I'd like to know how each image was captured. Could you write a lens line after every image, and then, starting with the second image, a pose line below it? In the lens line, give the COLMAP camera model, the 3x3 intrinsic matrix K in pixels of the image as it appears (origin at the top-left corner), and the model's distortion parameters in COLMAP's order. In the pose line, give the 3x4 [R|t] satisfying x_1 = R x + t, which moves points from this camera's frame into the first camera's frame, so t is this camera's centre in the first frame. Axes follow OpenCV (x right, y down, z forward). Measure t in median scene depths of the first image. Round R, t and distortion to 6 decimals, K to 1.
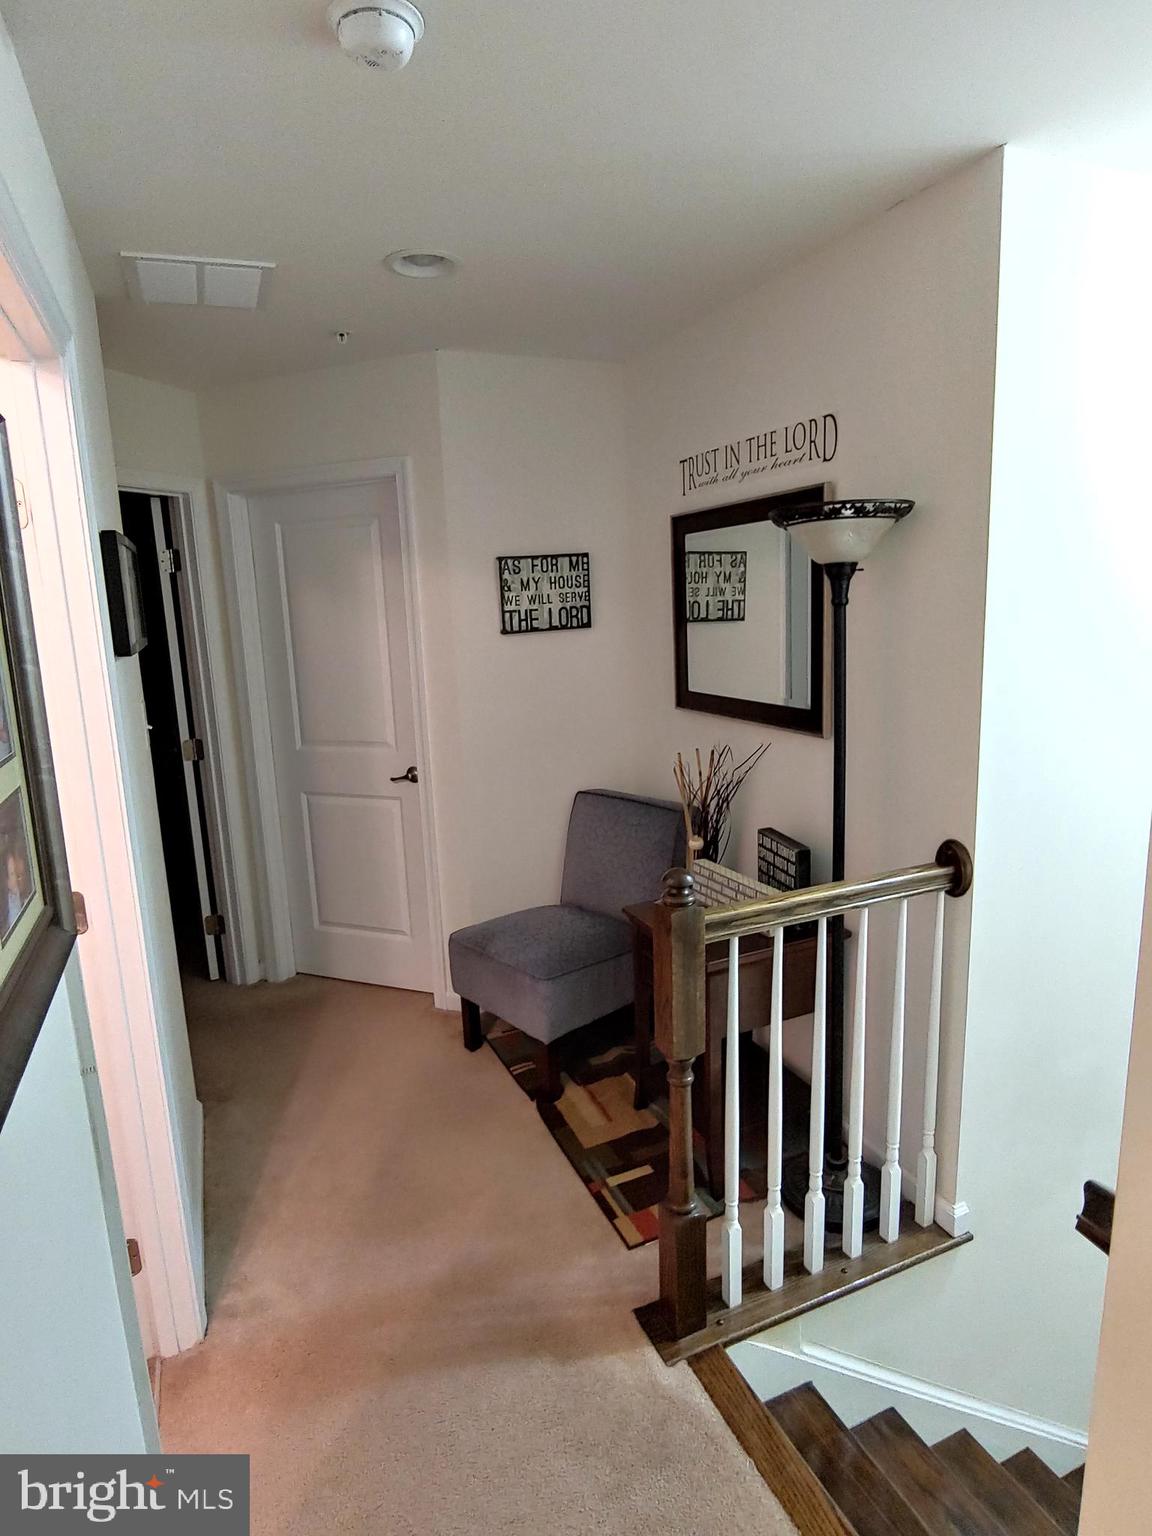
lens RADIAL K [[857.4, 0, 575.8], [0, 857.4, 755.9], [0, 0, 1]] dist [-0.014749, 0.001174]
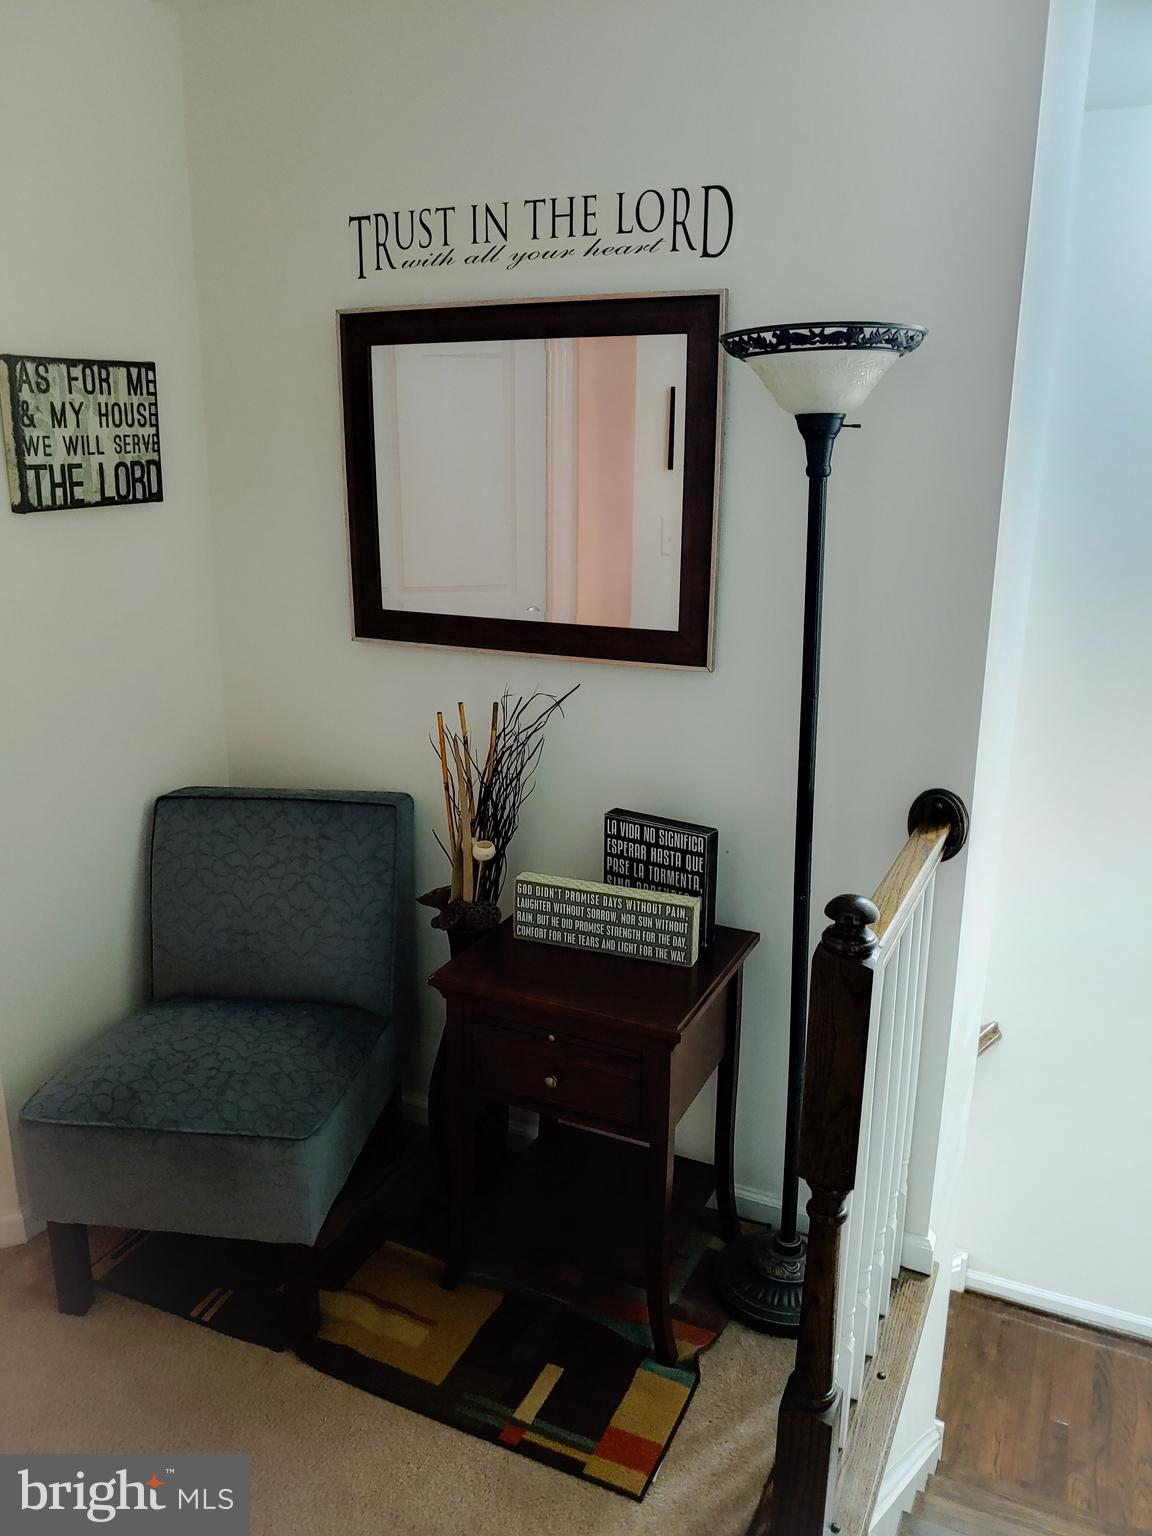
lens RADIAL K [[1193.1, 0, 576.0], [0, 1193.1, 768.0], [0, 0, 1]] dist [0.009967, -0.002616]
pose [[0.754862, -0.129695, 0.642933, -0.316681], [0.084860, 0.991328, 0.100341, -0.035445], [-0.650371, -0.021184, 0.759321, 0.248082]]
